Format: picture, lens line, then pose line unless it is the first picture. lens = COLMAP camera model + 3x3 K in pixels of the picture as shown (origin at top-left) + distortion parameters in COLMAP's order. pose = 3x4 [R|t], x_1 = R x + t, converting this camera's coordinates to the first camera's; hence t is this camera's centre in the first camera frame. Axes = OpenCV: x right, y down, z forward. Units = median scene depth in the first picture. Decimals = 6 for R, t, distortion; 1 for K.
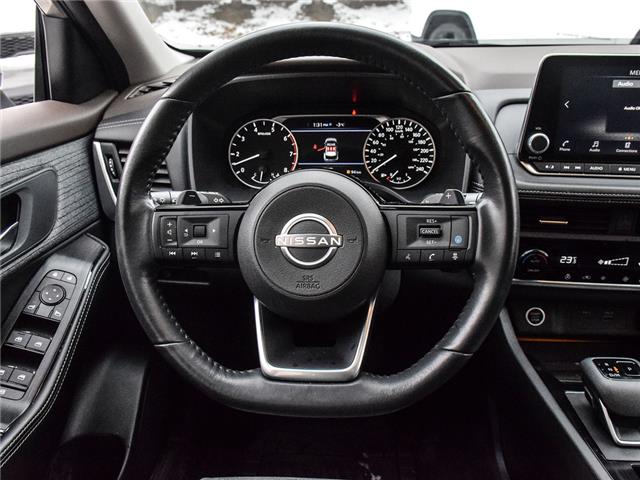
lens RADIAL K [[603.9, 0, 310.8], [0, 603.9, 254.0], [0, 0, 1]] dist [-0.009191, 0.011066]
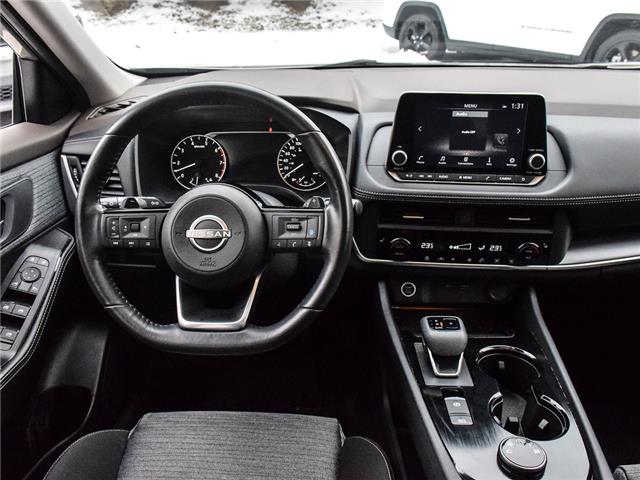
lens RADIAL K [[603.9, 0, 311.1], [0, 603.9, 258.5], [0, 0, 1]] dist [-0.009191, 0.011066]
pose [[0.999433, -0.007445, 0.032847, 0.140985], [0.006496, 0.999562, 0.028885, -0.002080], [-0.033047, -0.028655, 0.999043, -0.335362]]
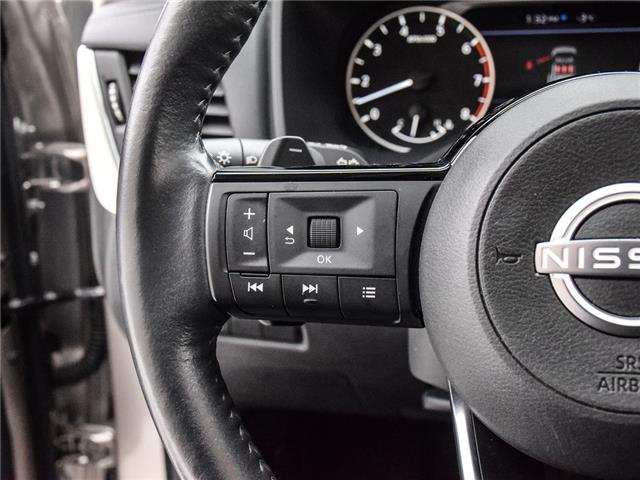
lens RADIAL K [[991.9, 0, 322.0], [0, 991.9, 240.1], [0, 0, 1]] dist [-0.056259, 0.000000]
pose [[0.994475, 0.011478, -0.104346, -0.091012], [-0.016482, 0.998749, -0.047212, -0.001369], [0.103673, 0.048671, 0.993420, 0.276239]]
